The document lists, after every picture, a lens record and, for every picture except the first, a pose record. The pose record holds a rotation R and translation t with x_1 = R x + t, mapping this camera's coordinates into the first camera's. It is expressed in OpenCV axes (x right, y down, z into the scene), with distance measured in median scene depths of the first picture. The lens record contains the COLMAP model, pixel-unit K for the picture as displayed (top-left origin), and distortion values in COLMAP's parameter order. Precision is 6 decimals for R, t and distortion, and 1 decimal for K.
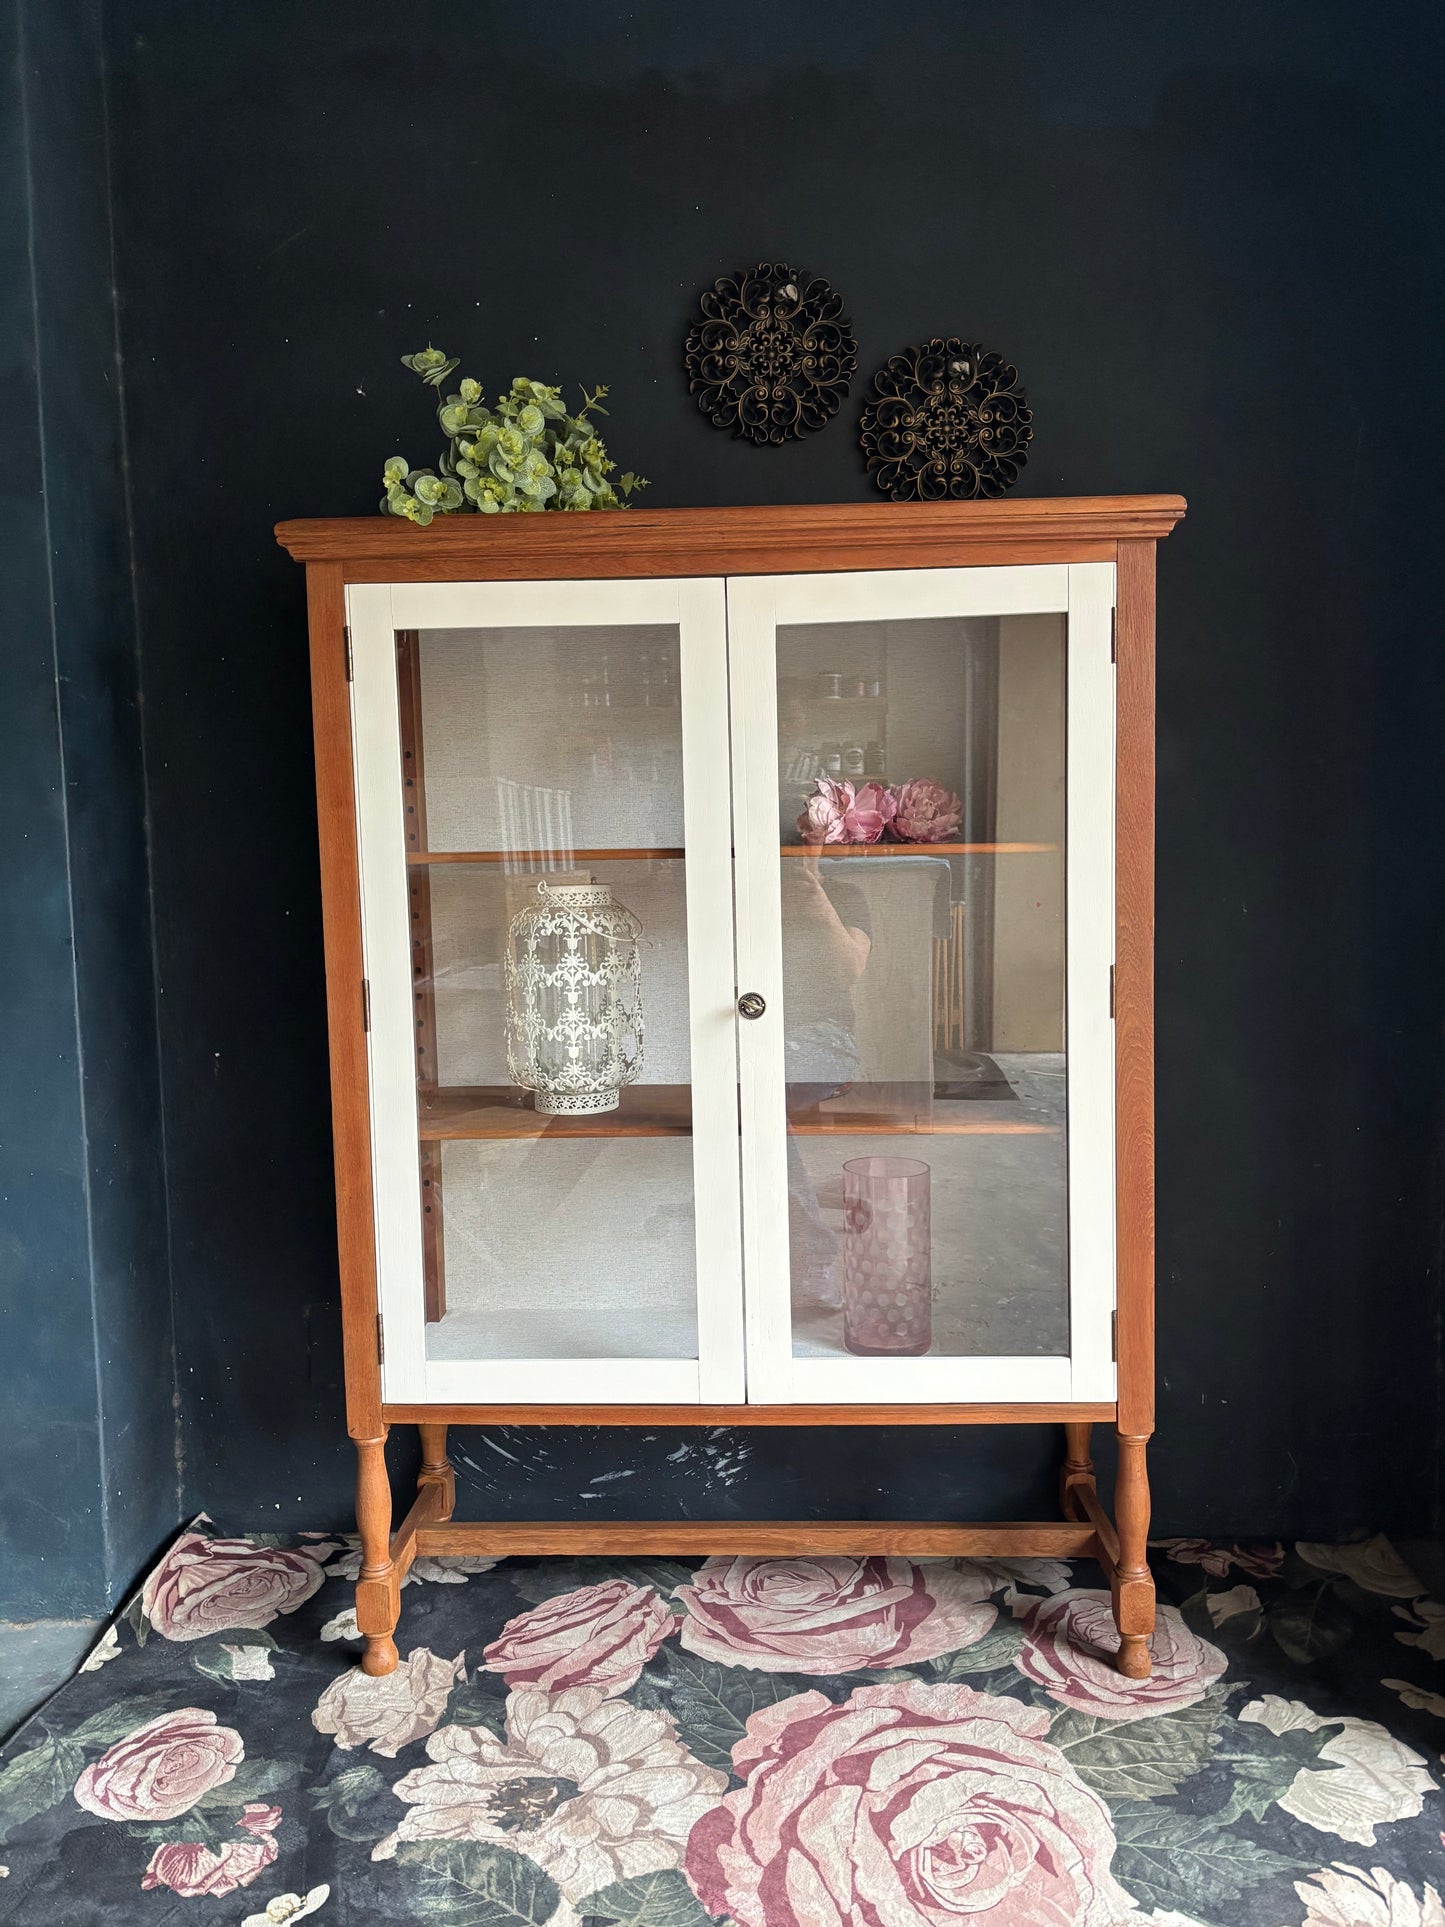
lens RADIAL K [[1451.4, 0, 729.0], [0, 1451.4, 967.2], [0, 0, 1]] dist [0.074762, -0.088892]
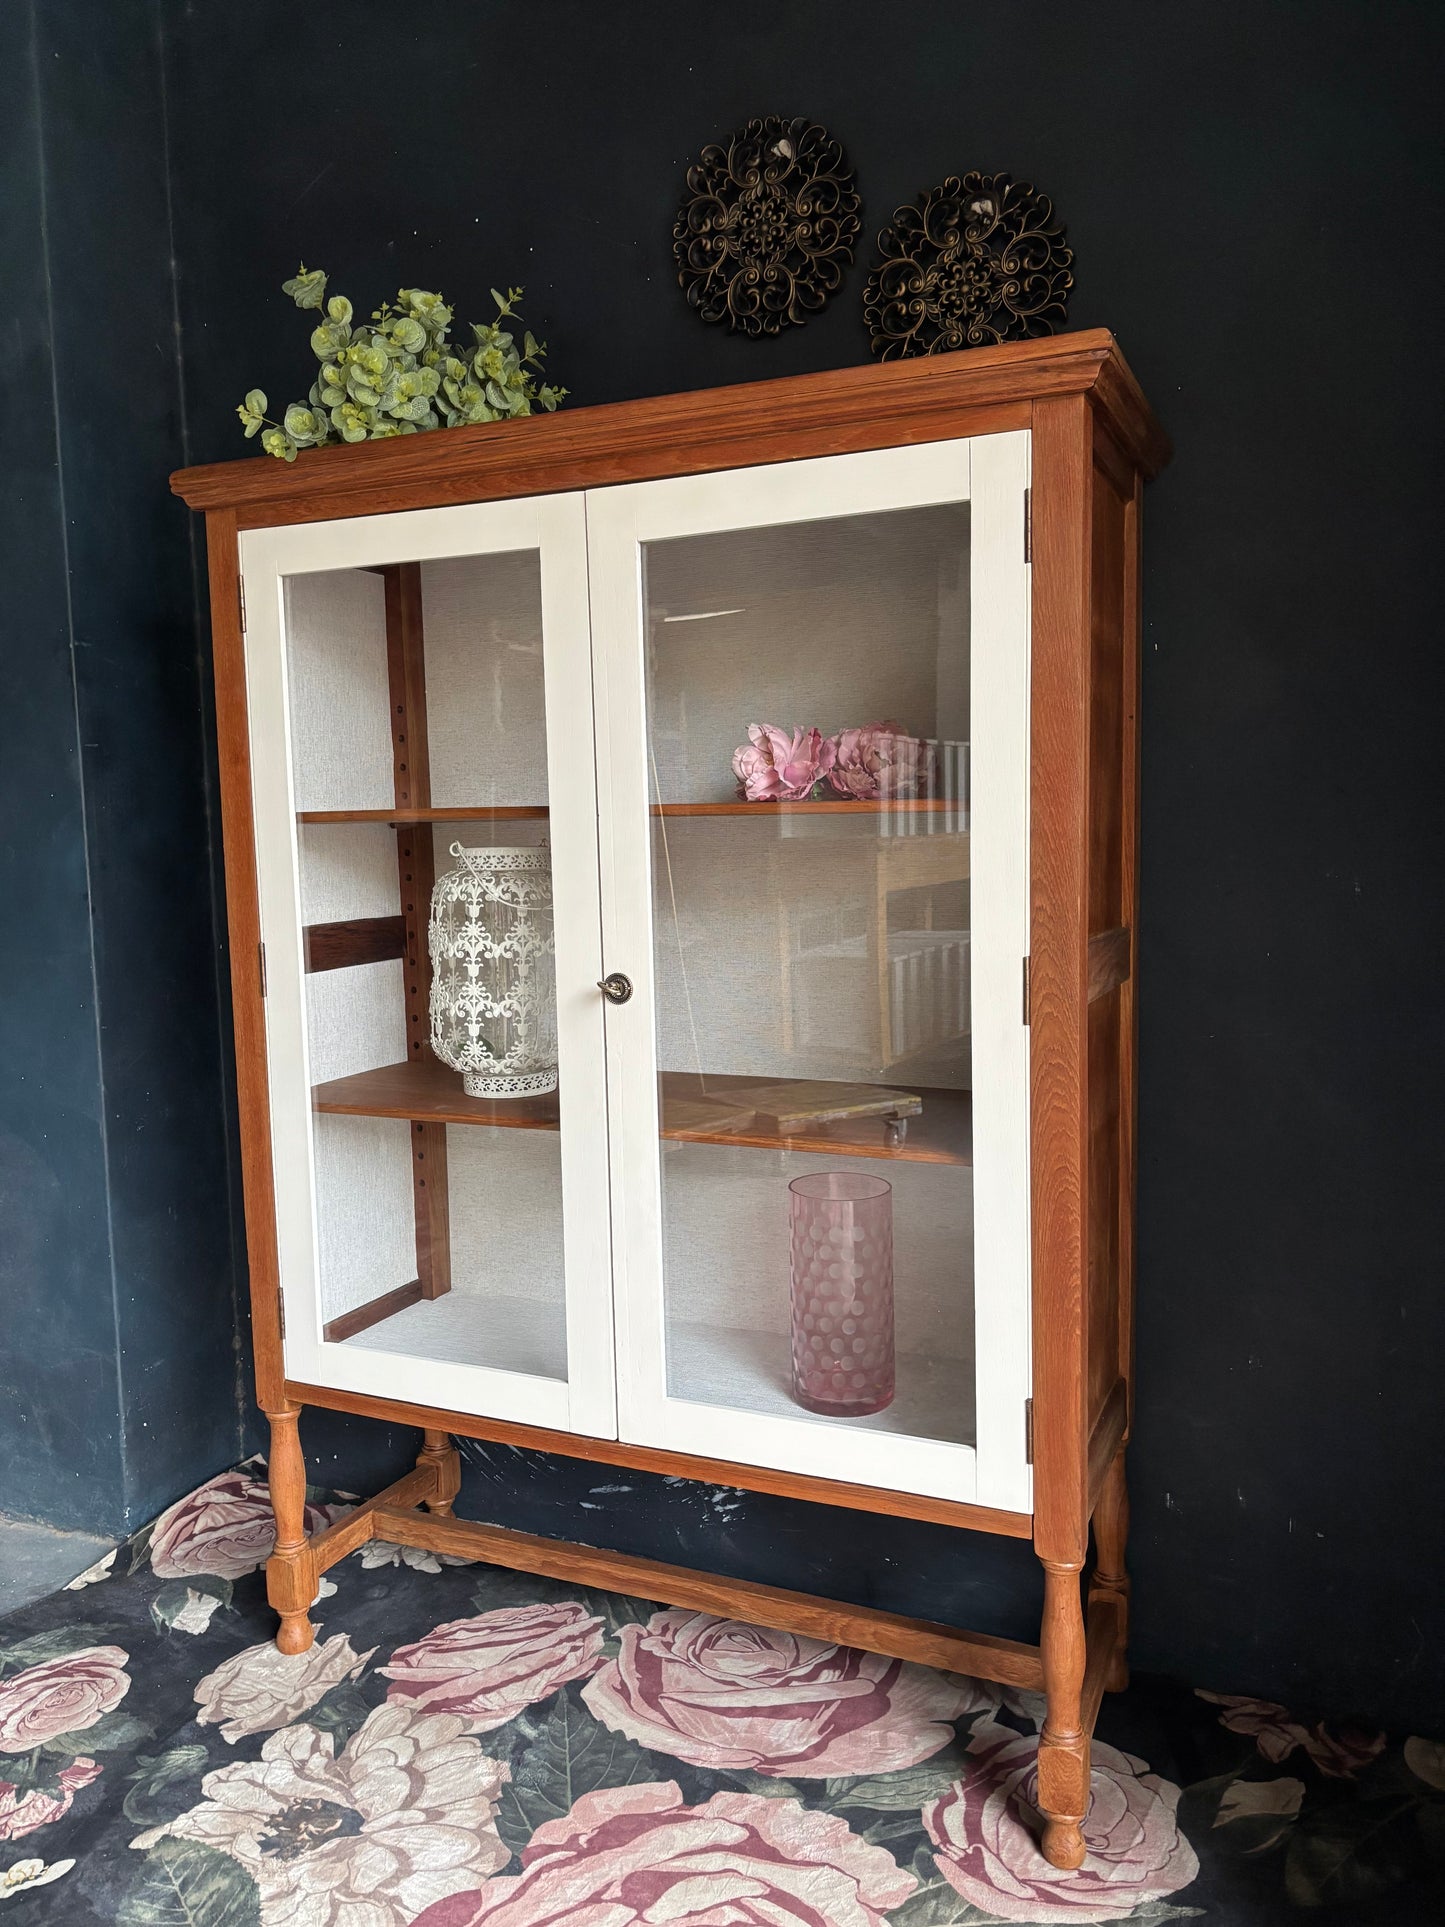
lens RADIAL K [[1451.4, 0, 716.3], [0, 1451.4, 965.7], [0, 0, 1]] dist [0.074762, -0.088892]
pose [[0.925505, 0.039940, -0.376624, 0.380523], [-0.031286, 0.999088, 0.029068, -0.013502], [0.377442, -0.015119, 0.925910, 0.210059]]
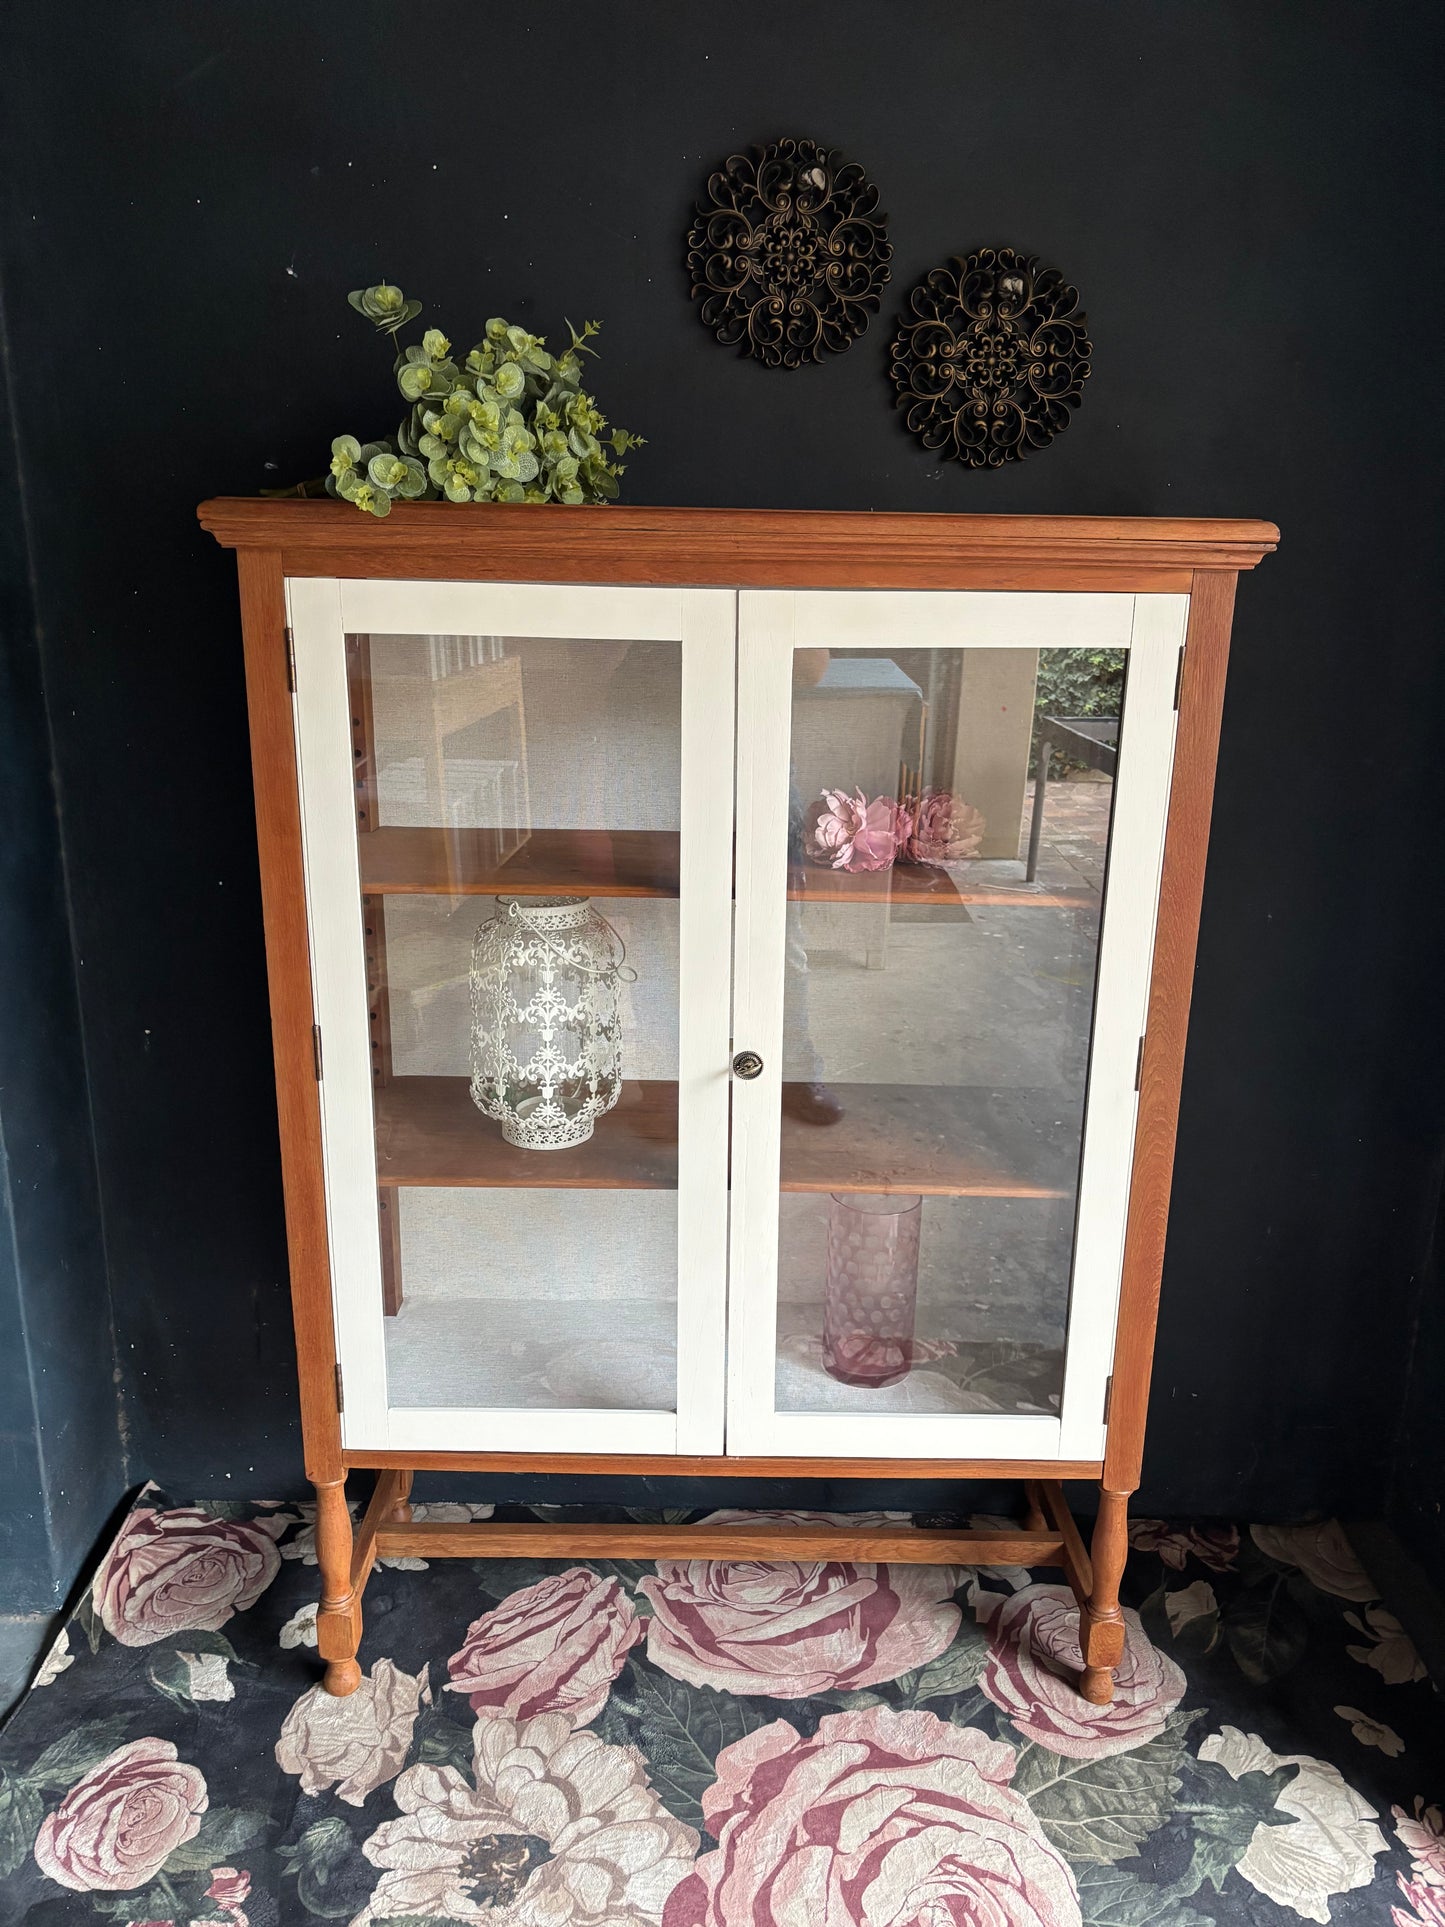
lens RADIAL K [[1451.4, 0, 733.2], [0, 1451.4, 952.4], [0, 0, 1]] dist [0.074762, -0.088892]
pose [[0.998163, 0.026091, 0.054677, -0.043331], [-0.036078, 0.981024, 0.190500, -0.207565], [-0.048670, -0.192123, 0.980163, 0.115863]]
